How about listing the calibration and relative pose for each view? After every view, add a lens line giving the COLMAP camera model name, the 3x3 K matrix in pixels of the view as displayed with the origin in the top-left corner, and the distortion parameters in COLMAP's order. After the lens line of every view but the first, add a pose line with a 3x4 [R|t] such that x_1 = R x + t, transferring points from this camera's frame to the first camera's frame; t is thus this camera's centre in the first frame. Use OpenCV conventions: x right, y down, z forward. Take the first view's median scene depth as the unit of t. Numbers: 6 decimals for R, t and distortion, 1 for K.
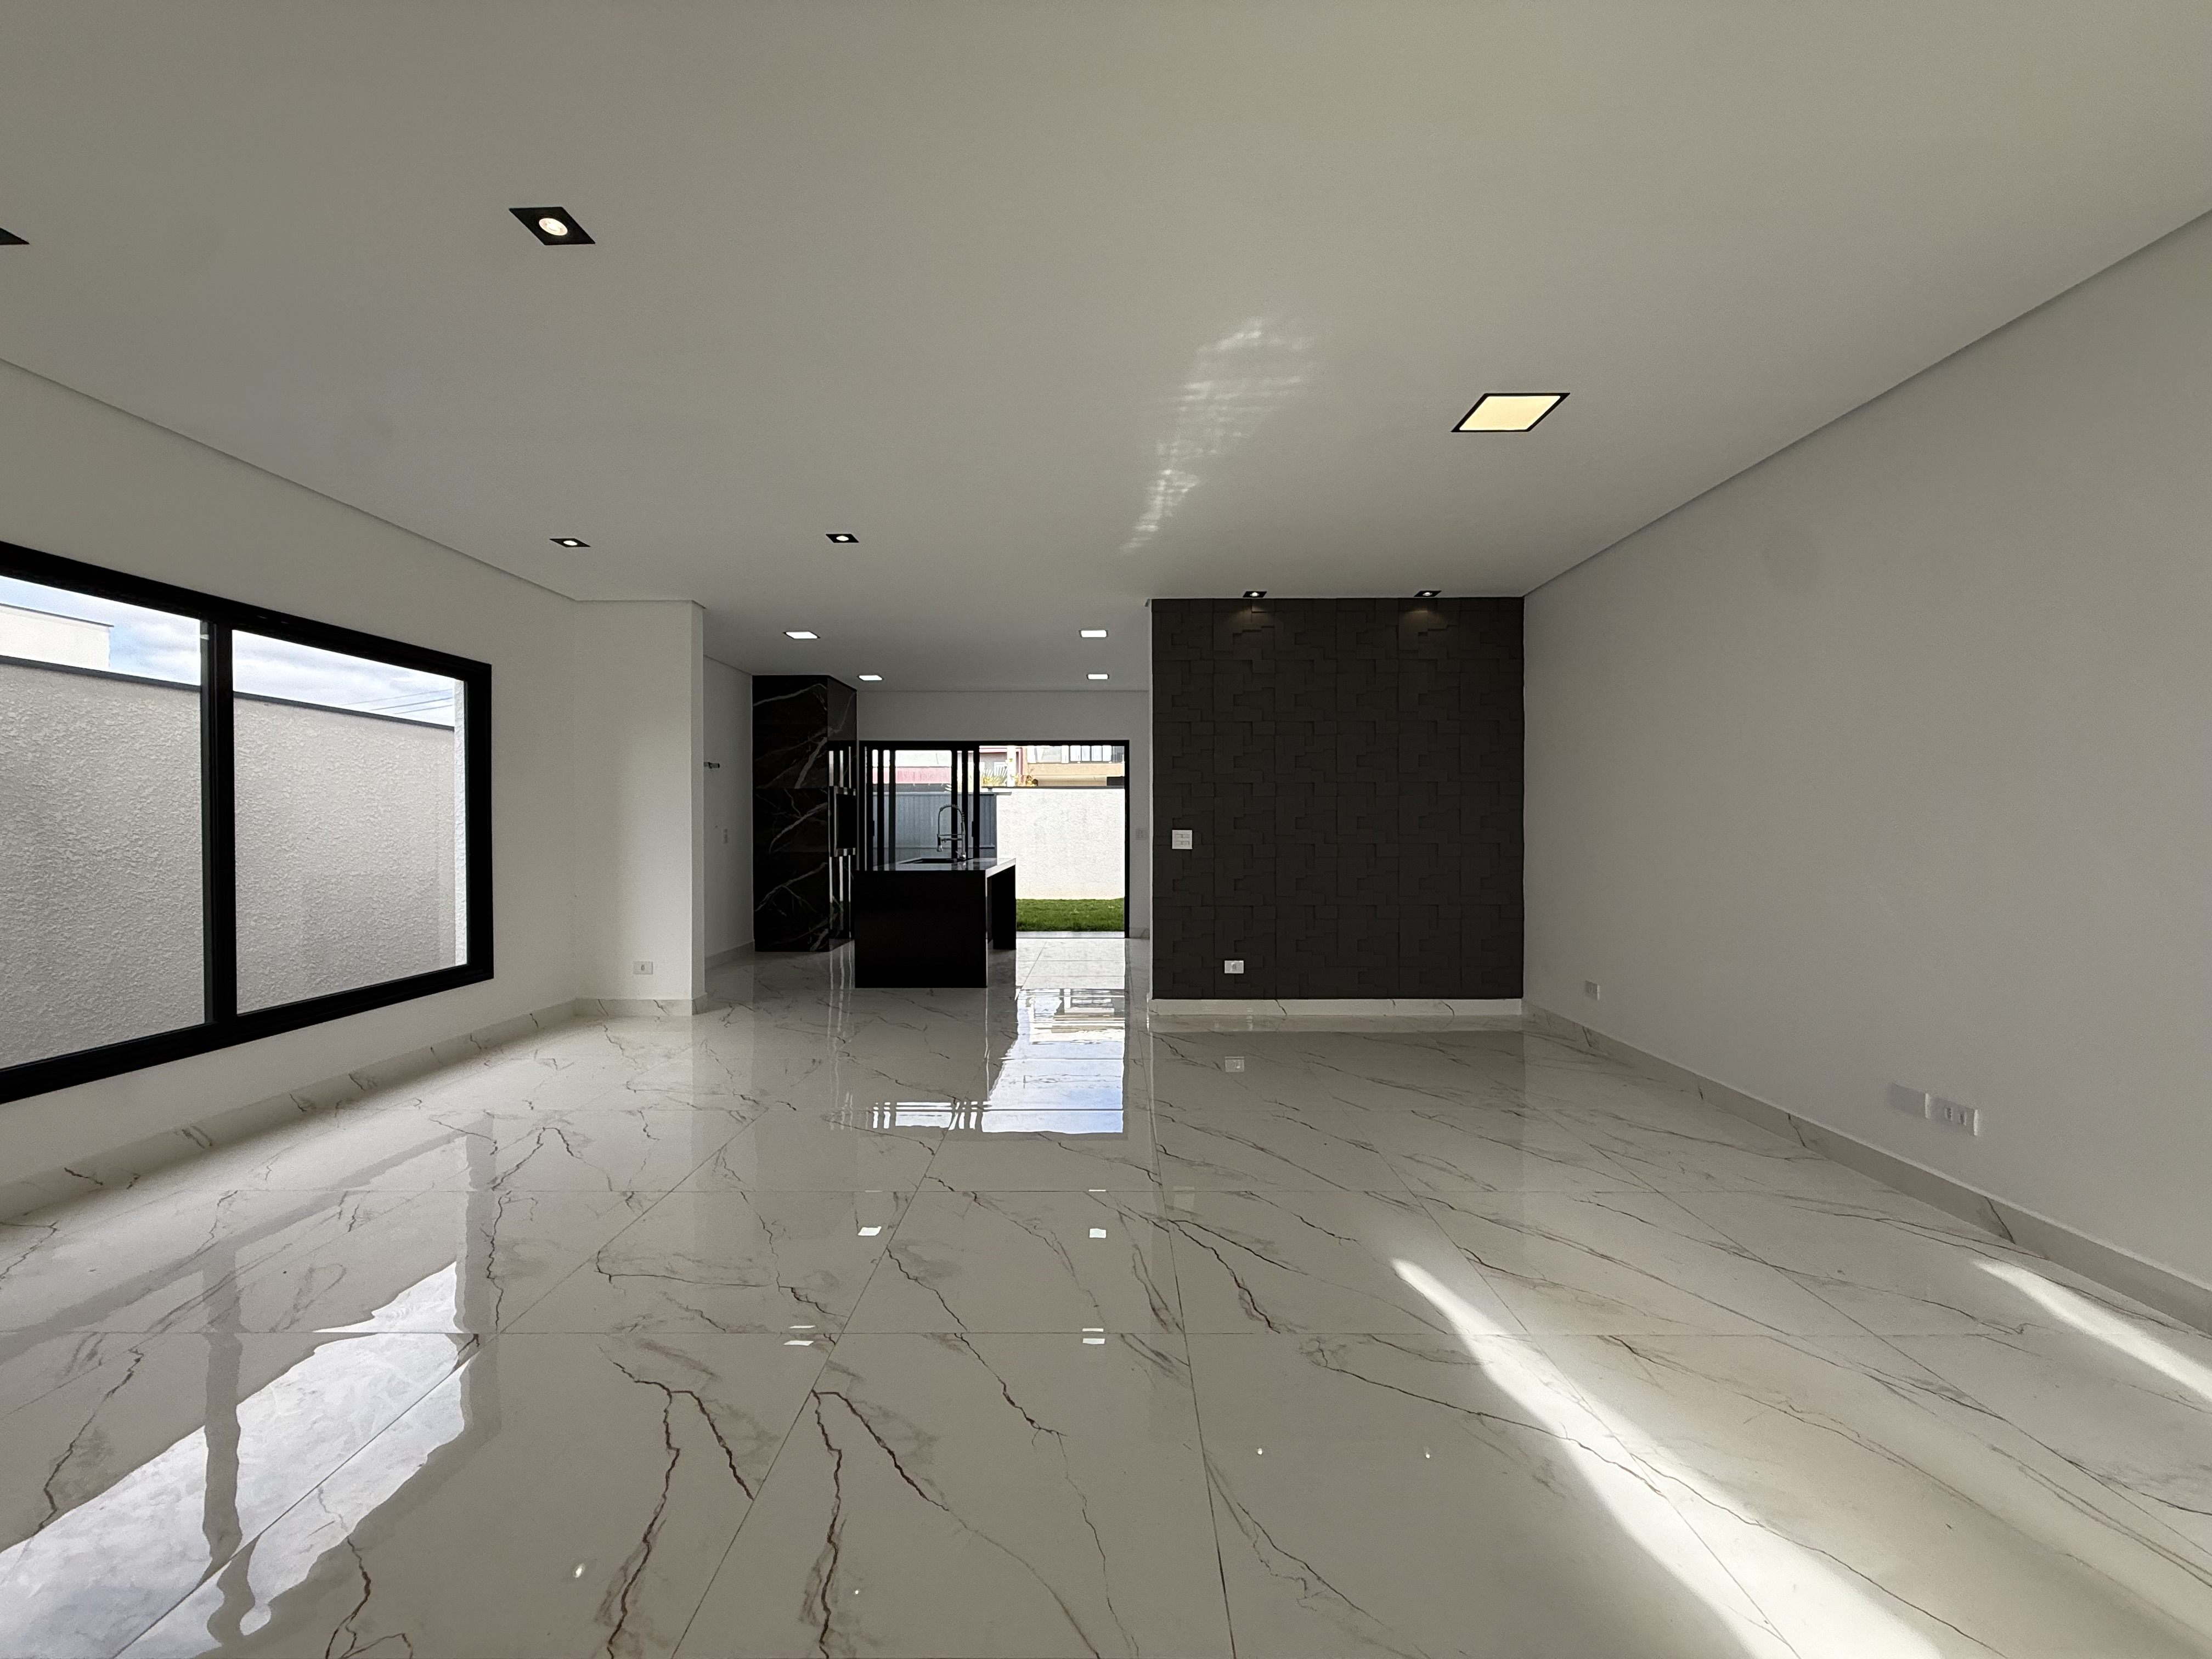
lens RADIAL K [[876.4, 0, 1100.7], [0, 876.4, 827.3], [0, 0, 1]] dist [0.001052, -0.000866]
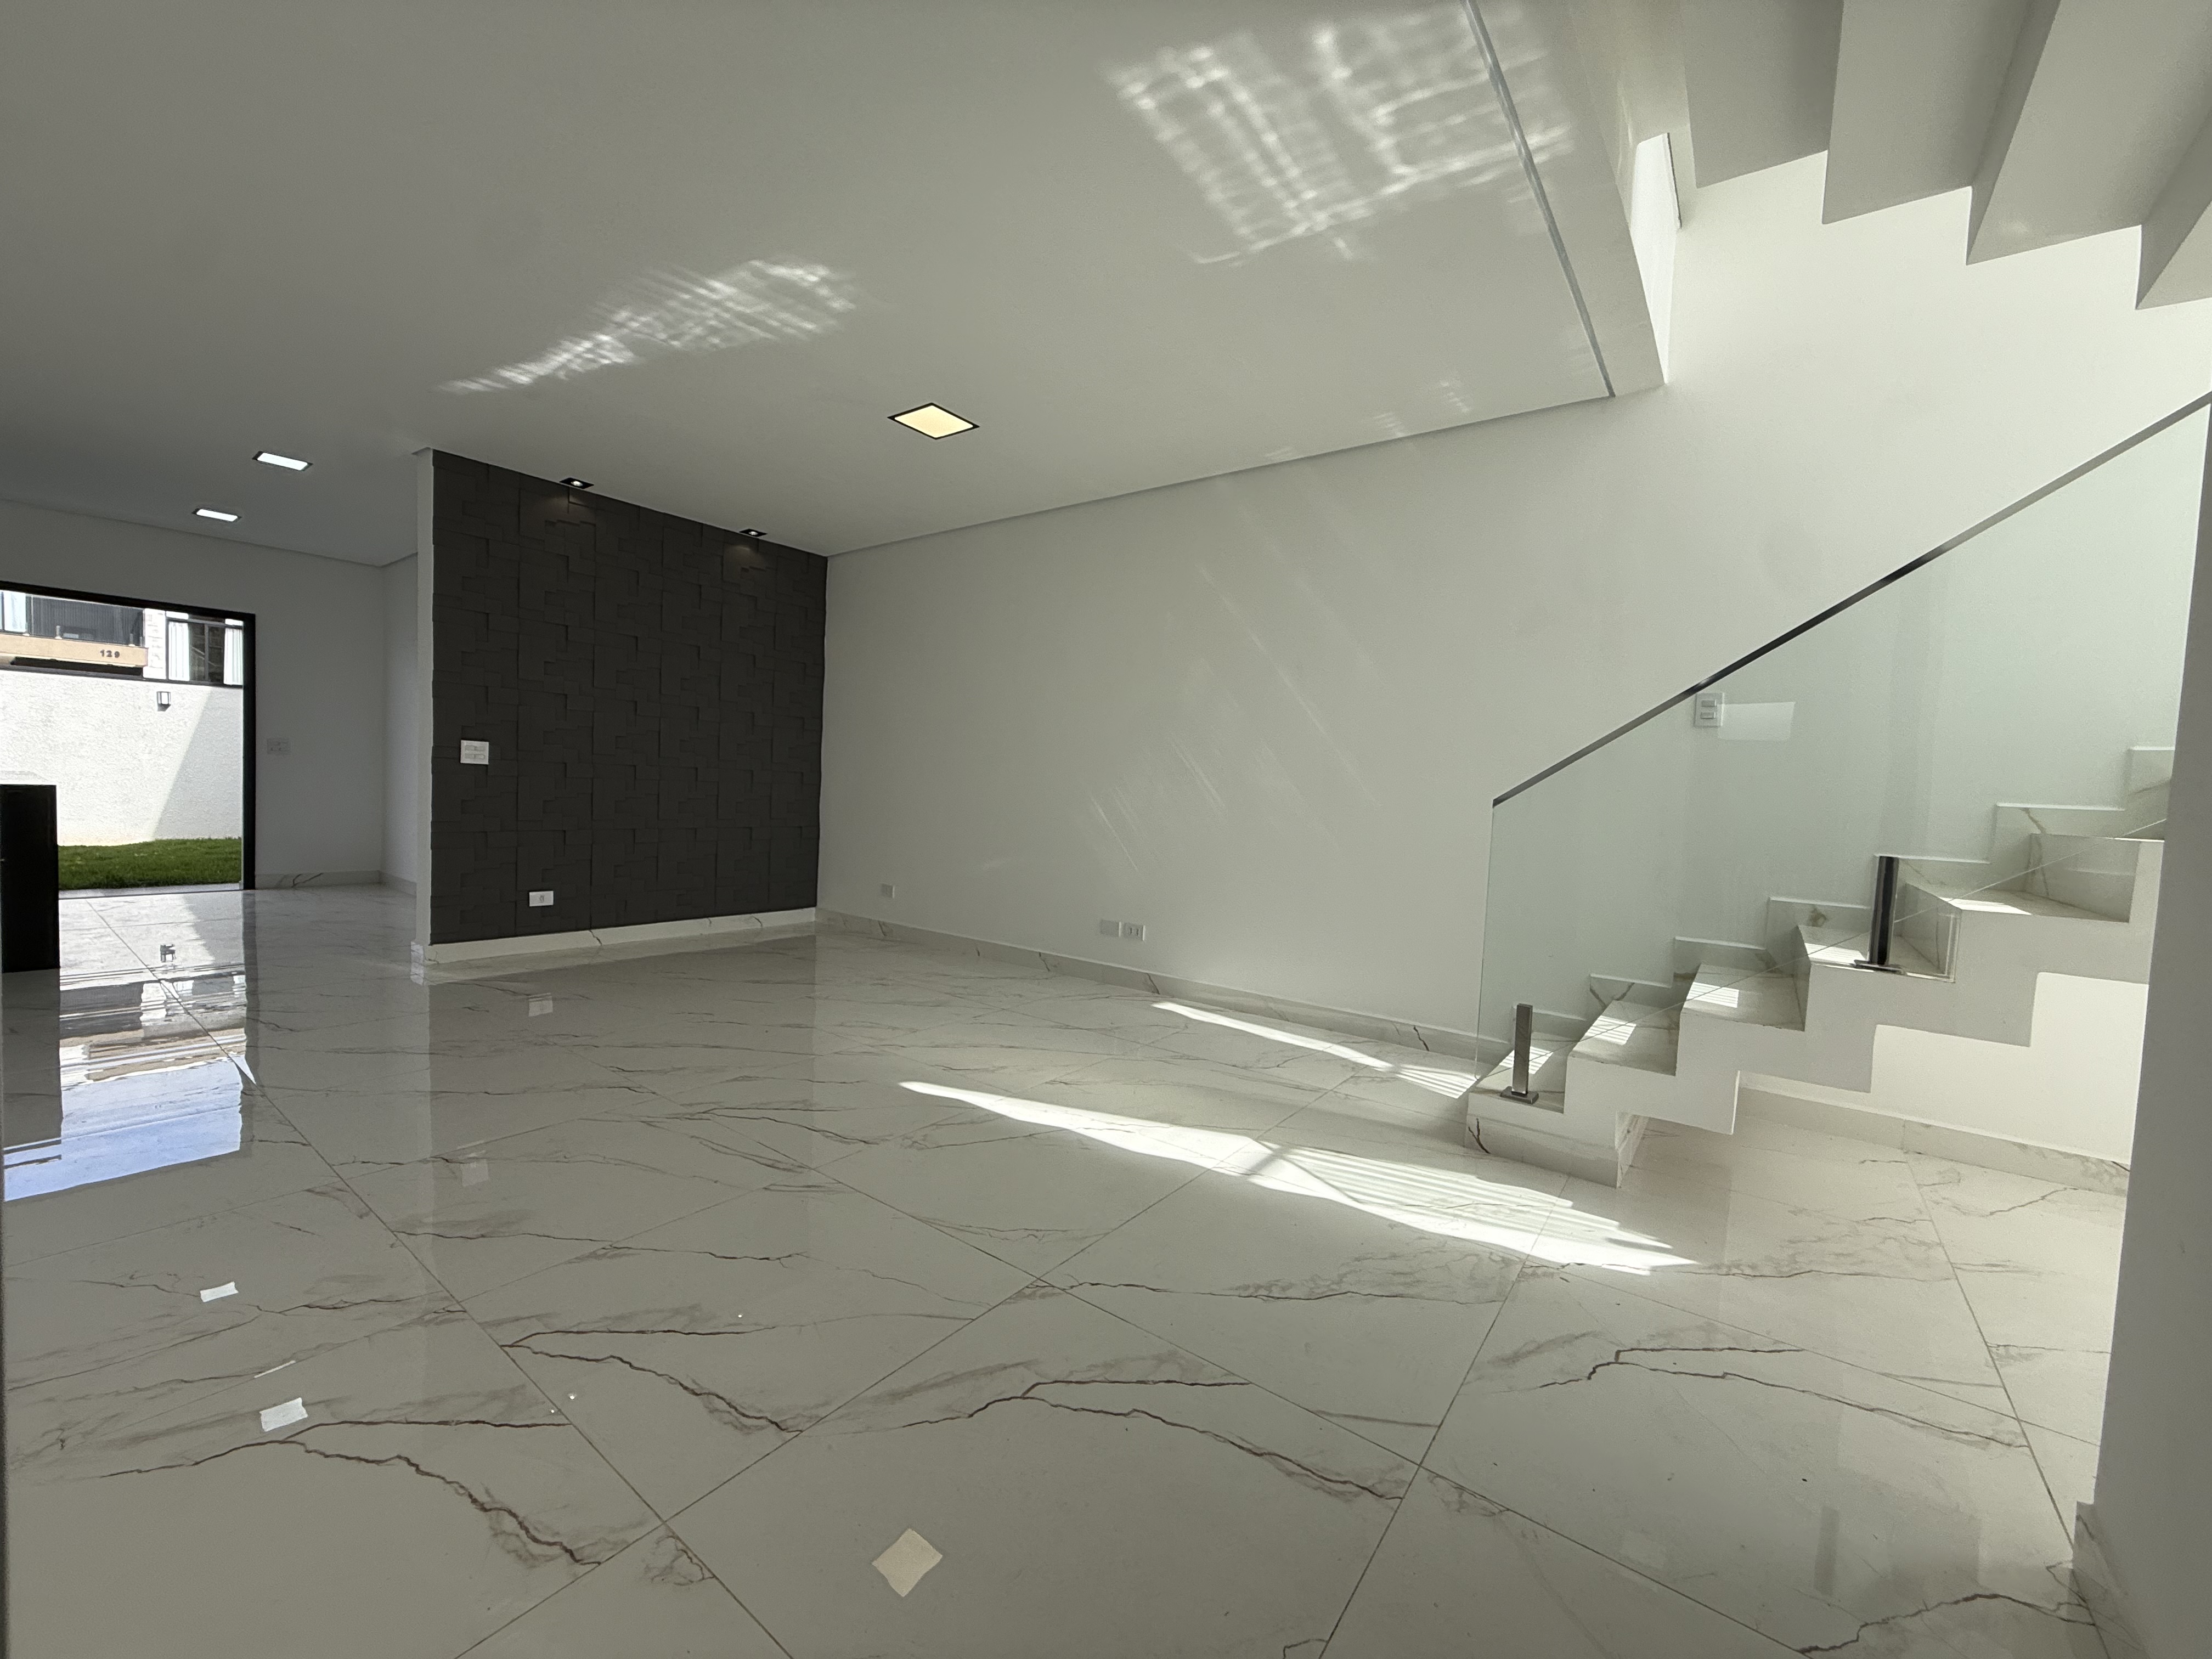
lens RADIAL K [[876.4, 0, 1104.0], [0, 876.4, 827.3], [0, 0, 1]] dist [0.001052, -0.000866]
pose [[0.592335, -0.010213, 0.805627, -0.233970], [-0.041453, 0.998209, 0.043132, 0.025051], [-0.804625, -0.058944, 0.590851, 0.015107]]
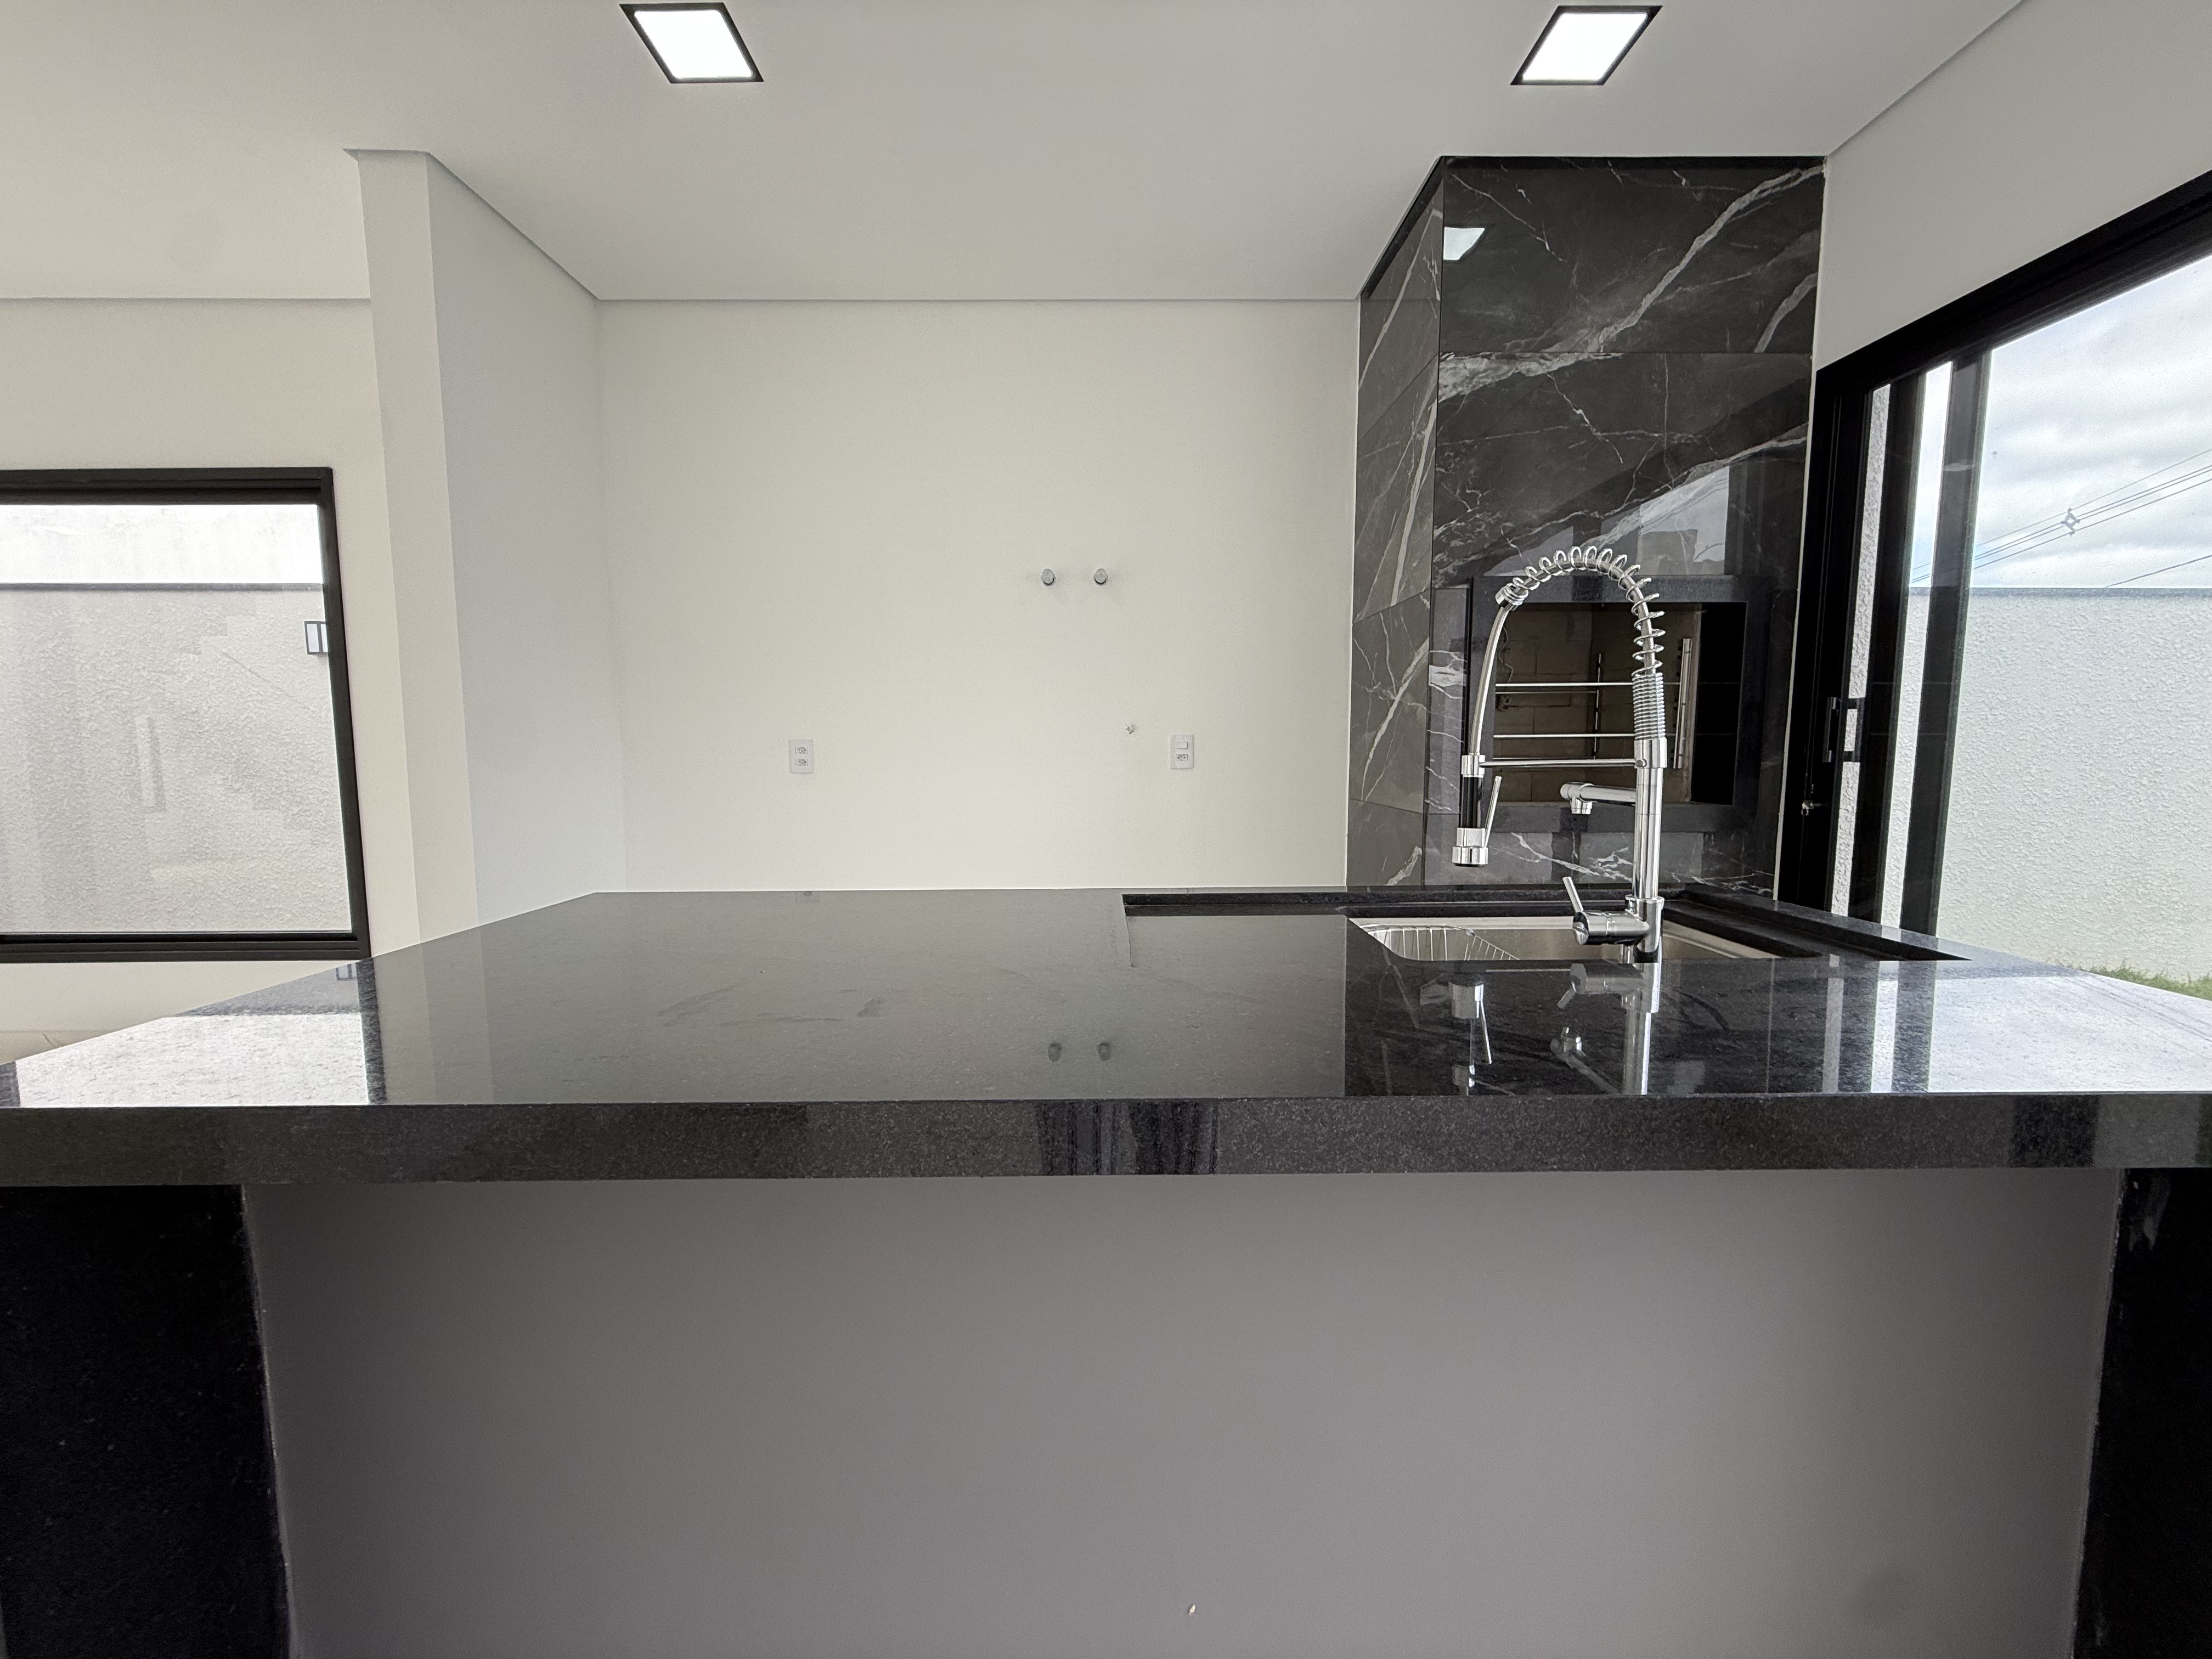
lens RADIAL K [[876.4, 0, 1102.6], [0, 876.4, 827.3], [0, 0, 1]] dist [0.001052, -0.000866]
pose [[0.014245, 0.105574, -0.994309, -0.035798], [0.002995, 0.994401, 0.105626, 0.003031], [0.999894, -0.004482, 0.013850, 1.376329]]
